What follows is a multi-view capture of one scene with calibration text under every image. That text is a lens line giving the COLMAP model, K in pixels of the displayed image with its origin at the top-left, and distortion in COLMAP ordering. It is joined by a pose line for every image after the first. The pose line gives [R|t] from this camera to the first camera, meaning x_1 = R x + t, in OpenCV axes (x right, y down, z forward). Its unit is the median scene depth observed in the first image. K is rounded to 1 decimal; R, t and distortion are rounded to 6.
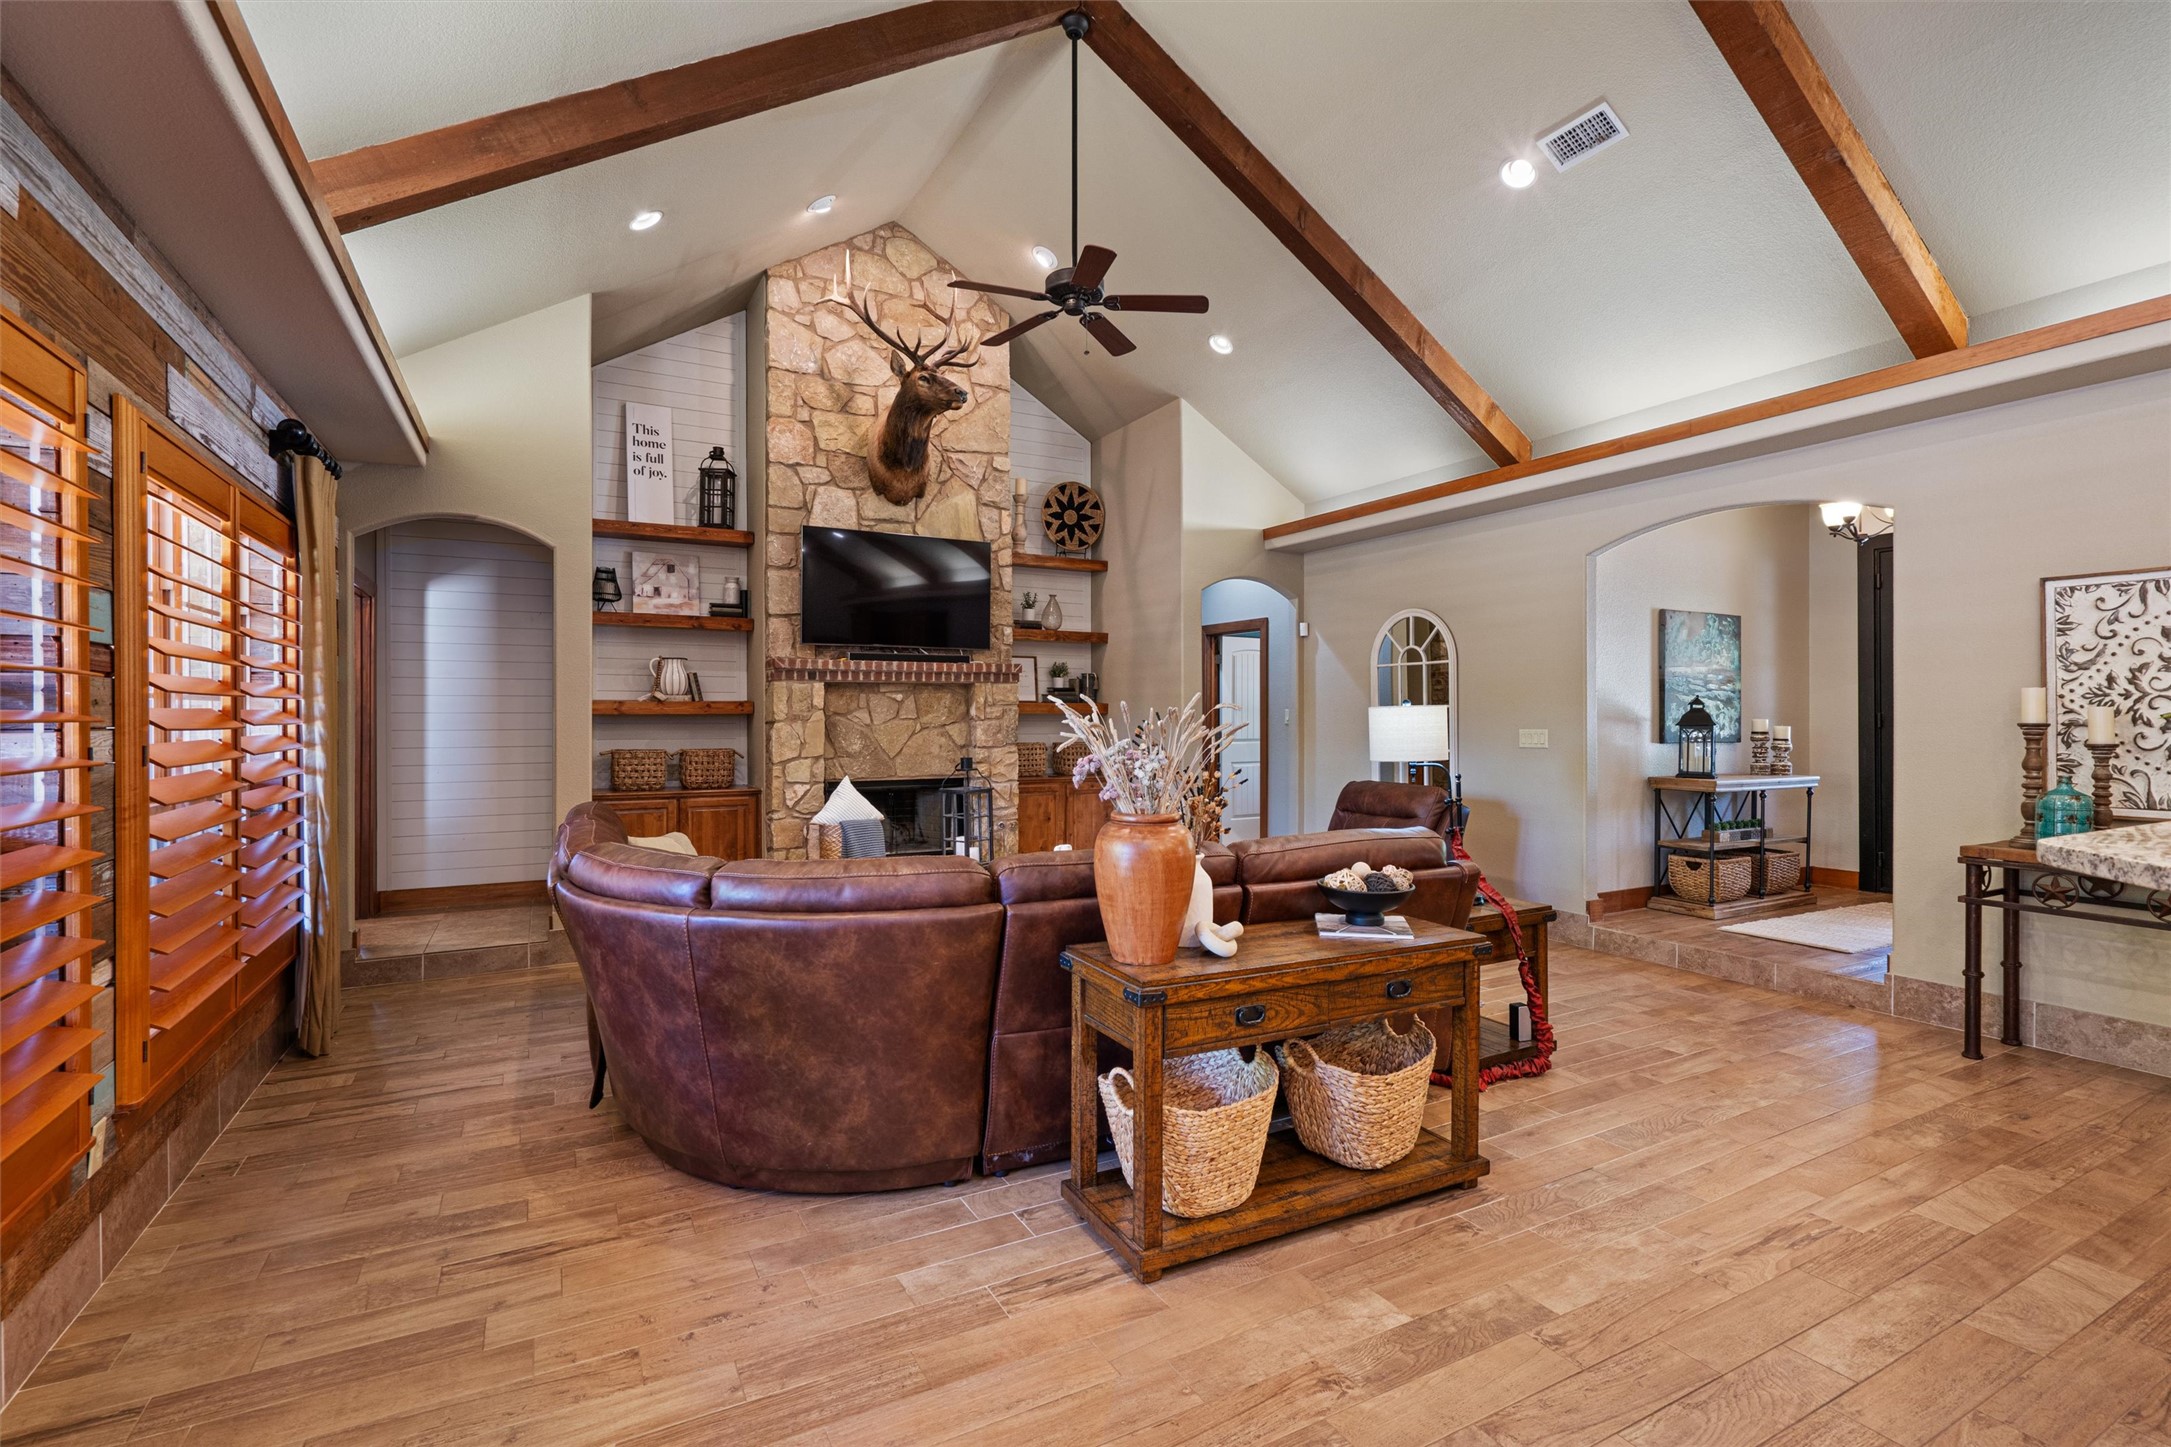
lens RADIAL K [[998.4, 0, 1076.6], [0, 998.4, 712.7], [0, 0, 1]] dist [-0.014273, 0.011593]
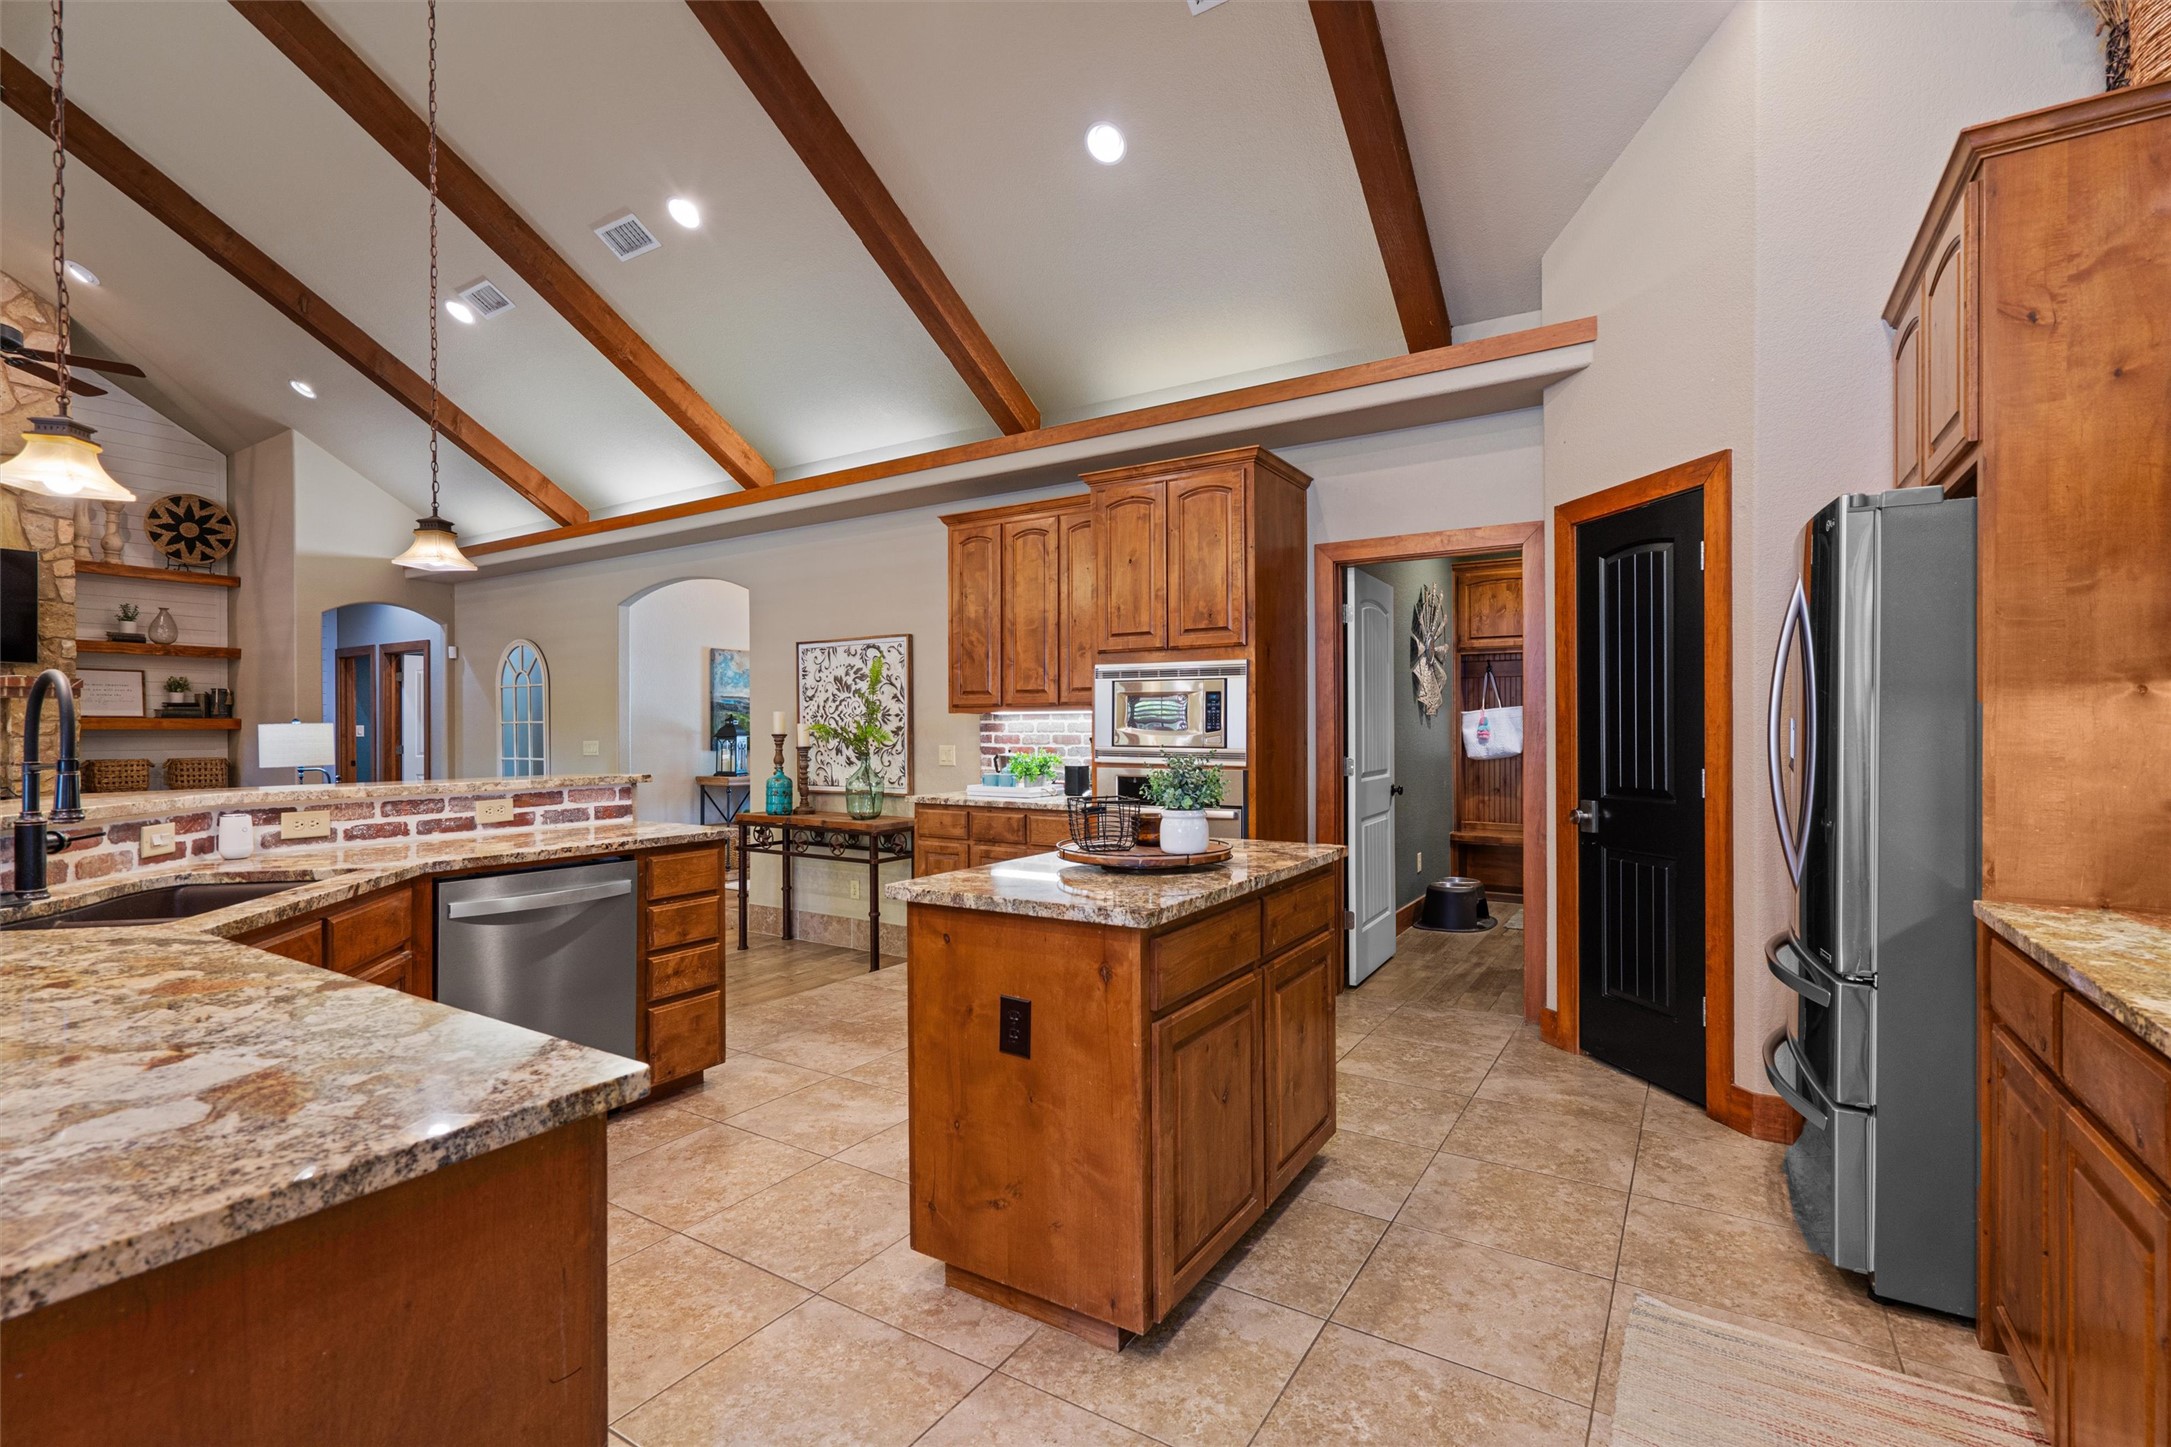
lens RADIAL K [[995.9, 0, 1079.9], [0, 995.9, 722.5], [0, 0, 1]] dist [-0.001817, 0.001791]
pose [[0.871782, -0.000373, 0.489895, 0.289842], [0.002297, 0.999992, -0.003326, -0.000665], [-0.489889, 0.004025, 0.871775, -0.297432]]
